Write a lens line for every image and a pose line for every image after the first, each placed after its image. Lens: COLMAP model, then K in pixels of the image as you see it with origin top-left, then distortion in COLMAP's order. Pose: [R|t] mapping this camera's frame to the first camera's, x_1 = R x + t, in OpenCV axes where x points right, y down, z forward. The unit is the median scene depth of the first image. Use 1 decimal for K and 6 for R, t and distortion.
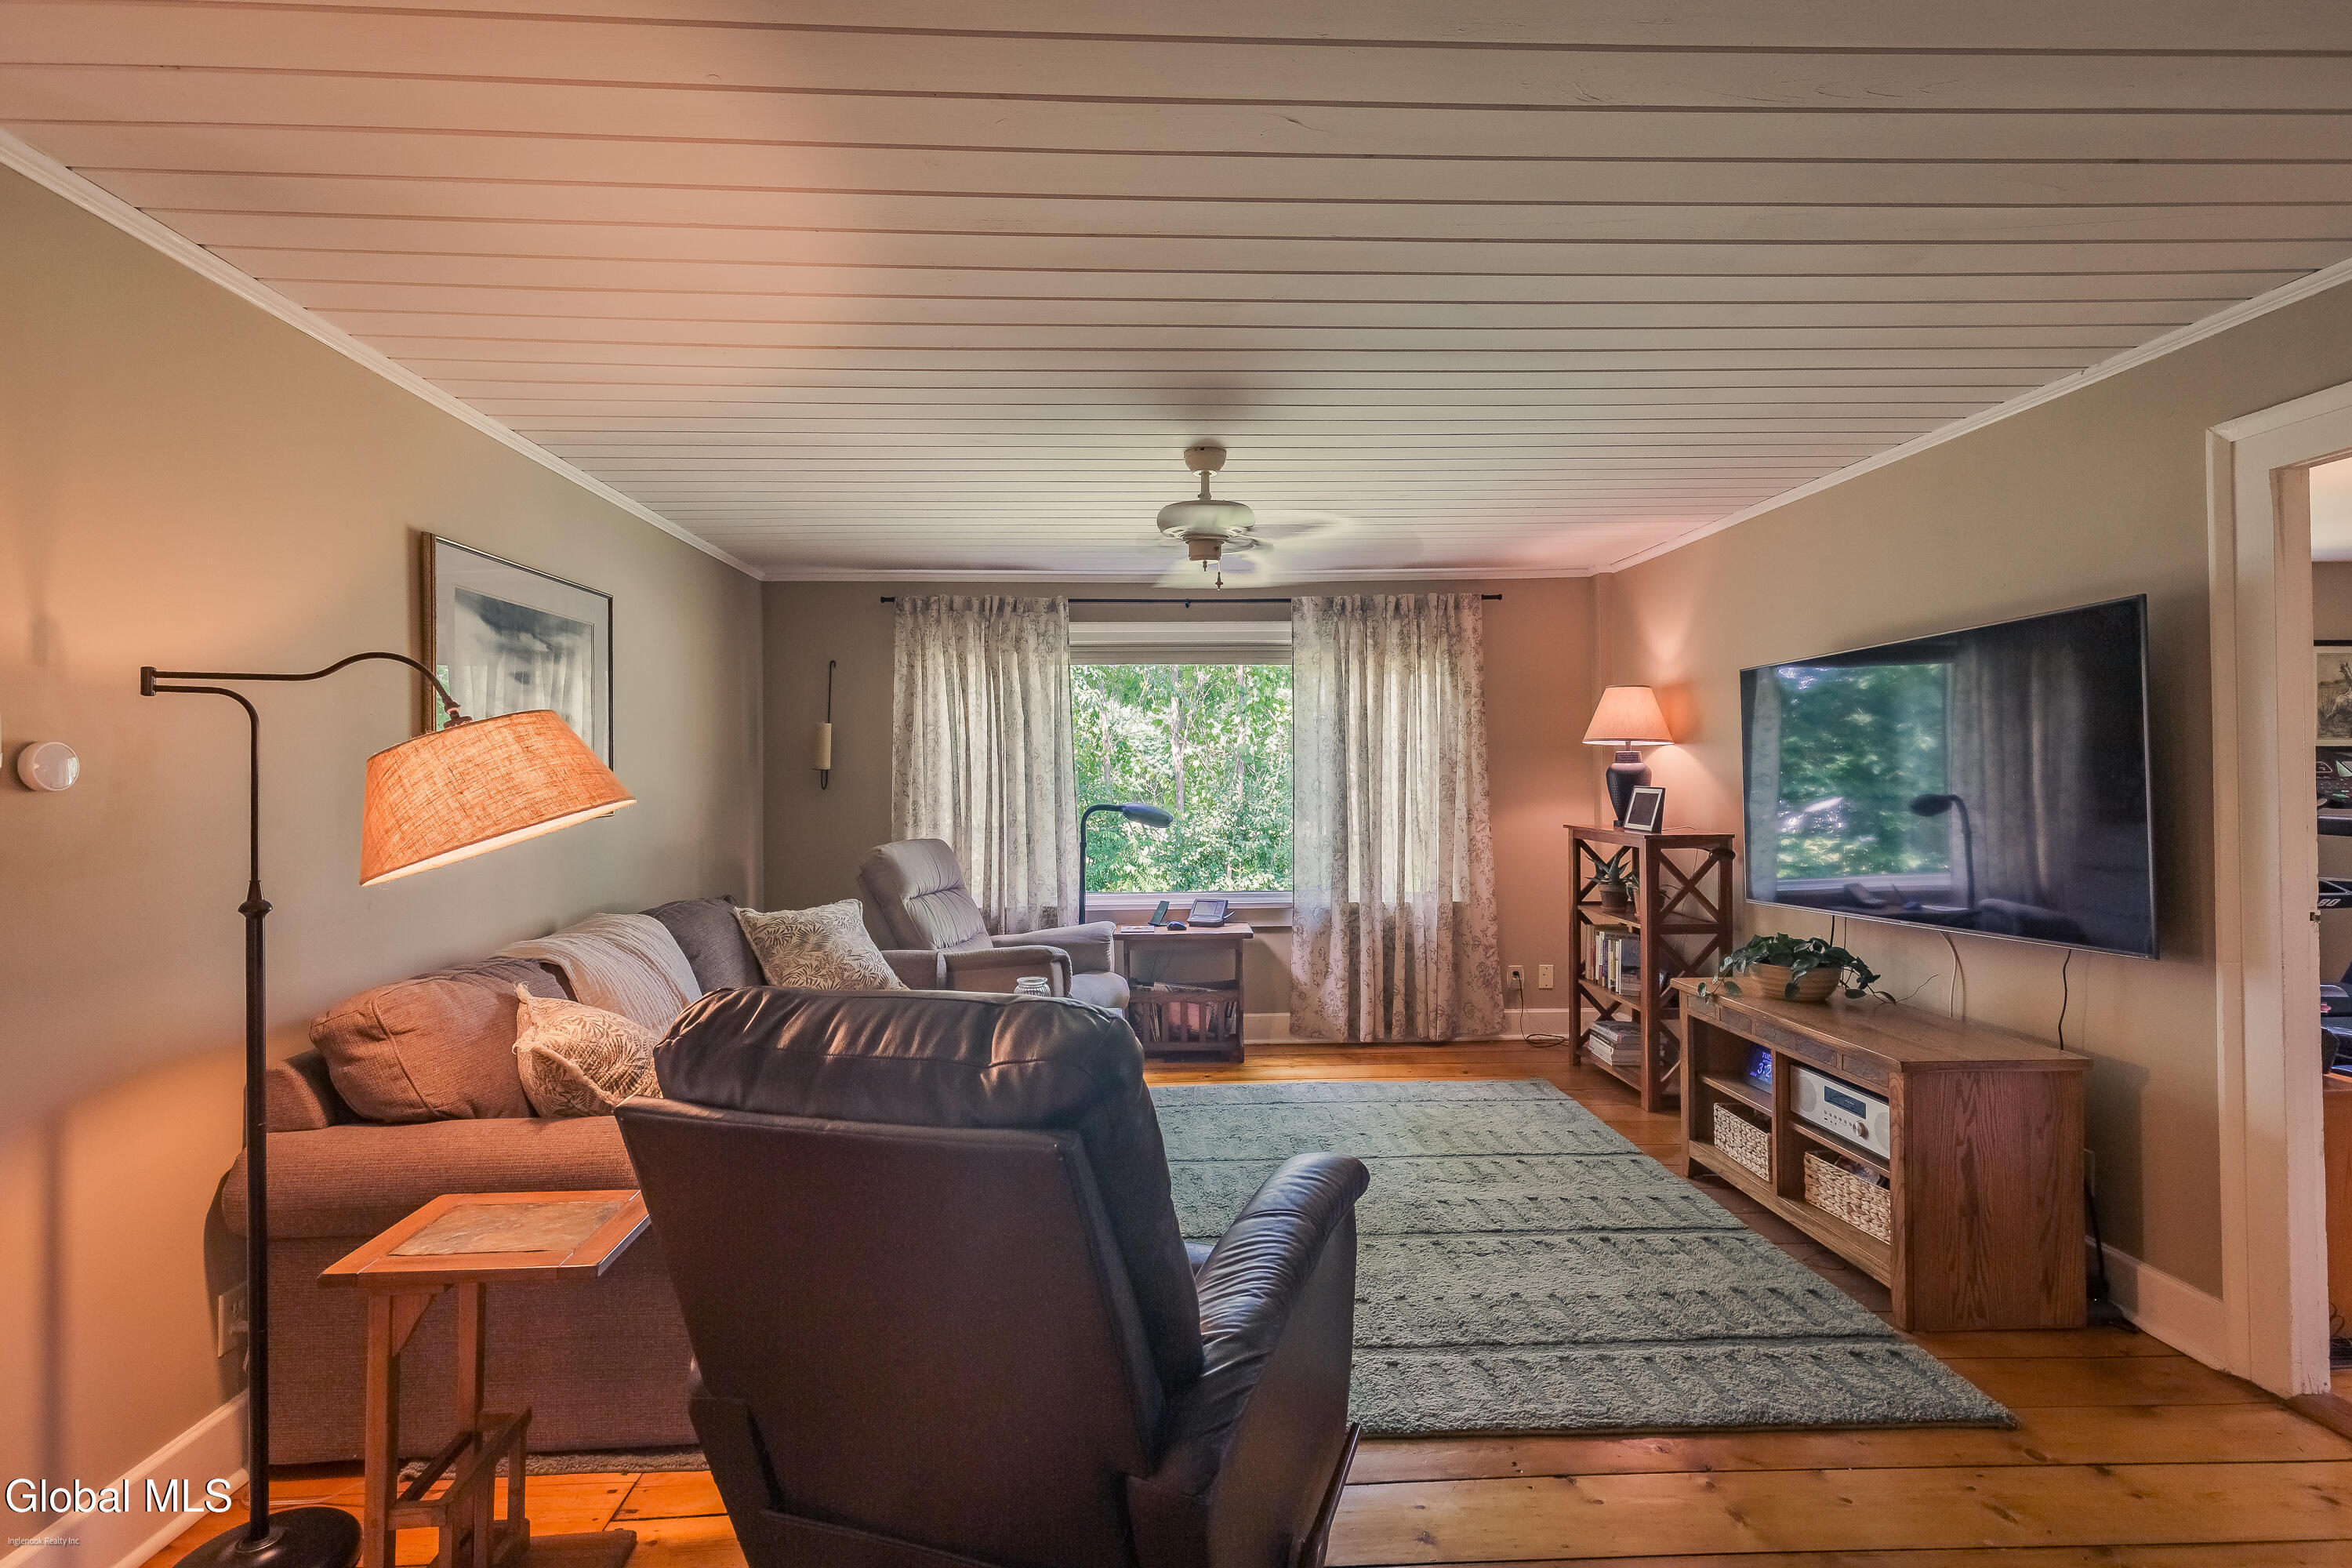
lens RADIAL K [[1107.3, 0, 1158.2], [0, 1107.3, 769.1], [0, 0, 1]] dist [0.012006, -0.000588]
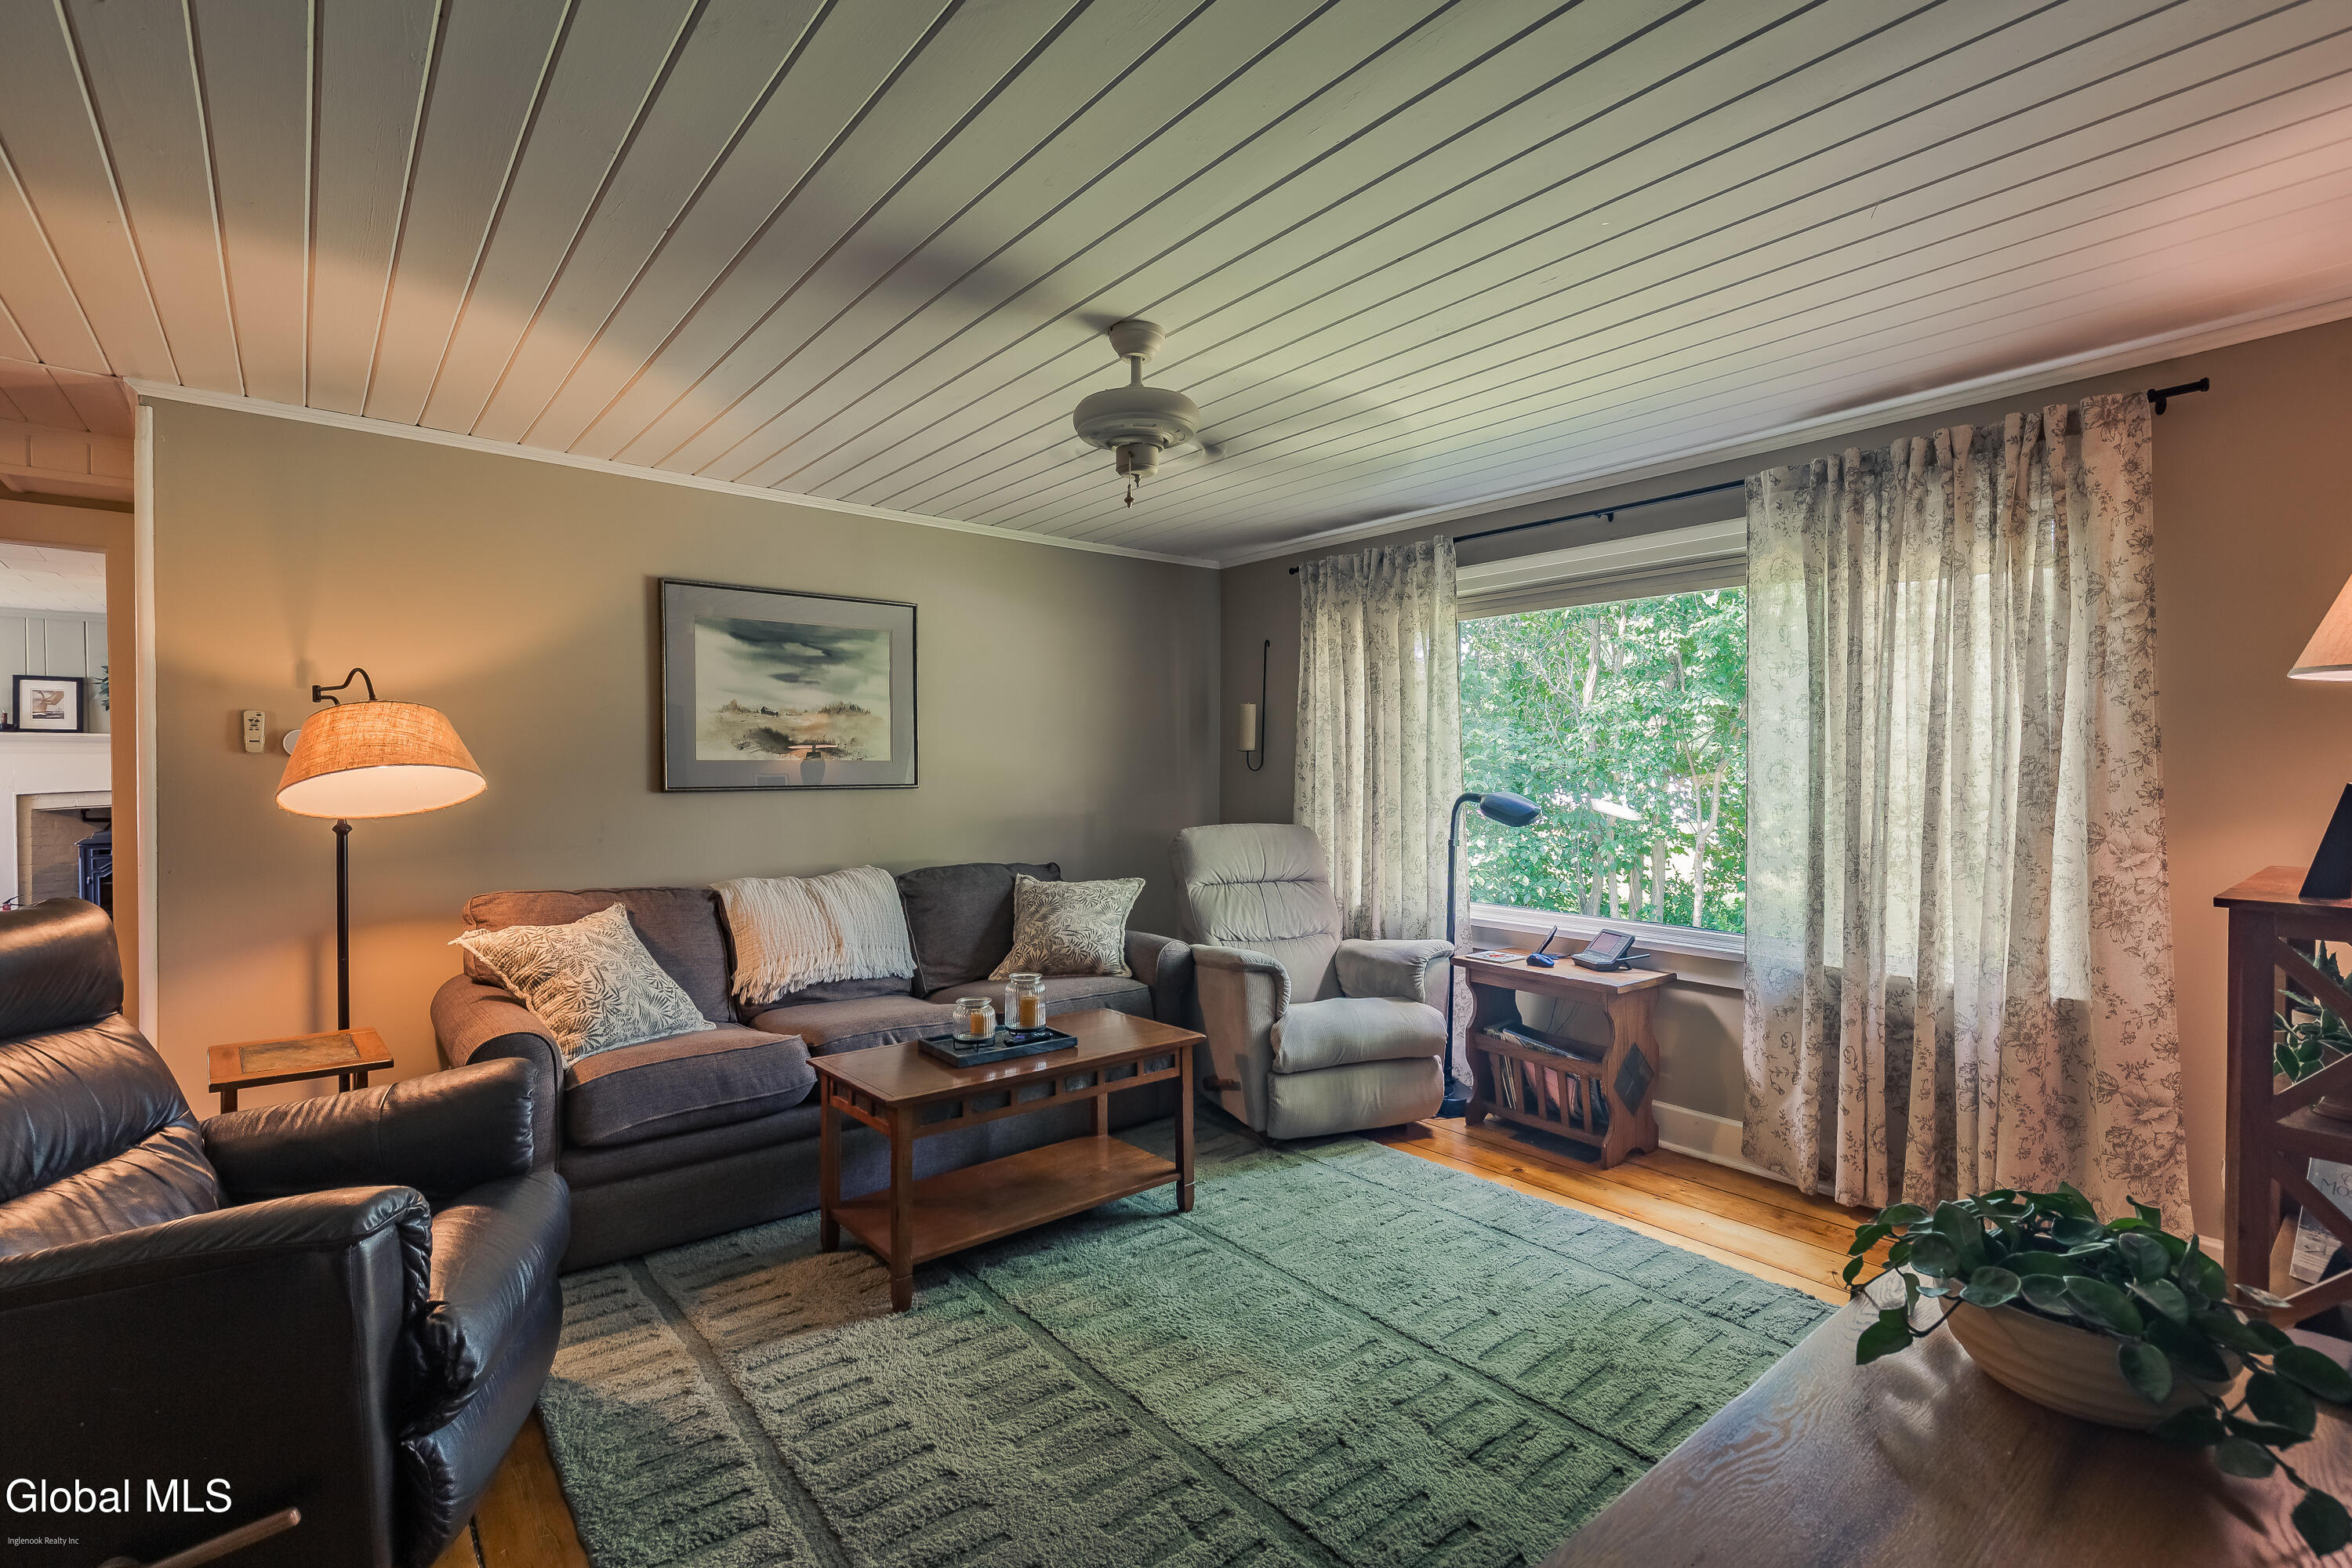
lens RADIAL K [[1067.9, 0, 1164.9], [0, 1067.9, 787.9], [0, 0, 1]] dist [0.011550, 0.000477]
pose [[0.600876, 0.022828, -0.799016, 0.446750], [-0.001137, 0.999616, 0.027704, 0.007209], [0.799341, -0.015739, 0.600671, 0.384556]]
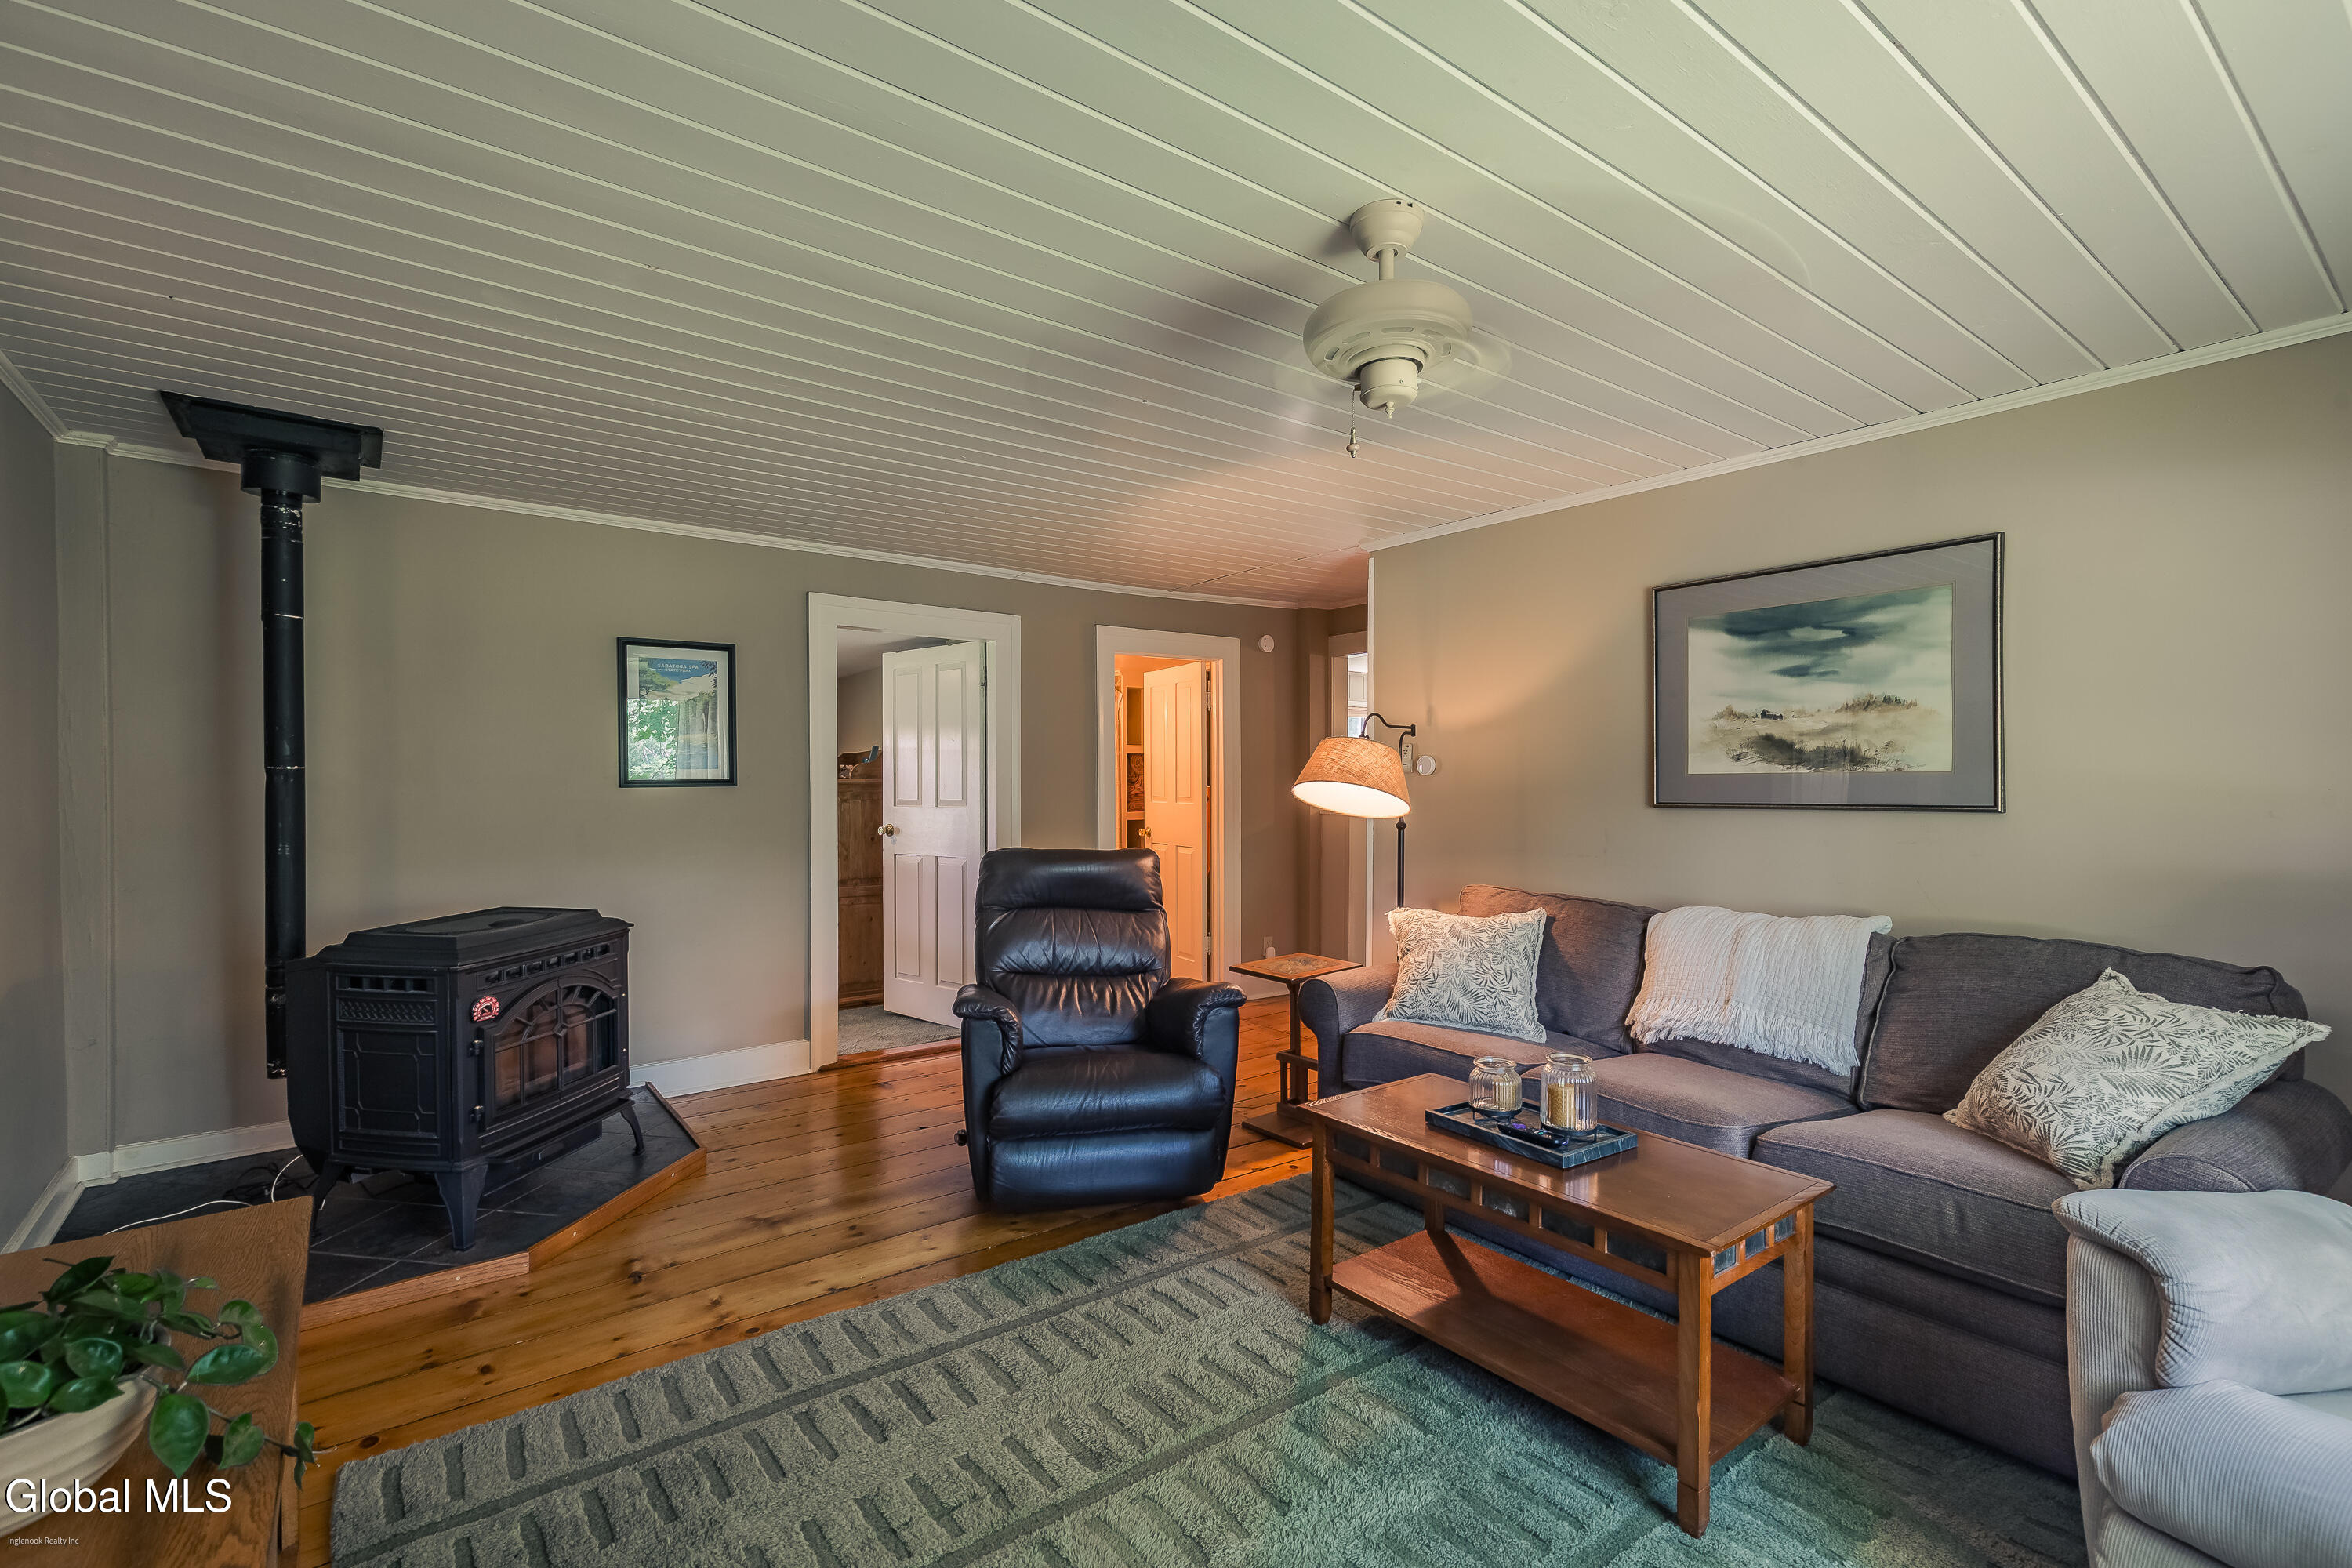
lens RADIAL K [[1067.9, 0, 1185.7], [0, 1067.9, 785.1], [0, 0, 1]] dist [0.011550, 0.000477]
pose [[-0.817941, 0.010047, -0.575214, 0.315623], [0.010612, 0.999941, 0.002376, 0.011151], [0.575204, -0.004161, -0.817999, 0.963358]]
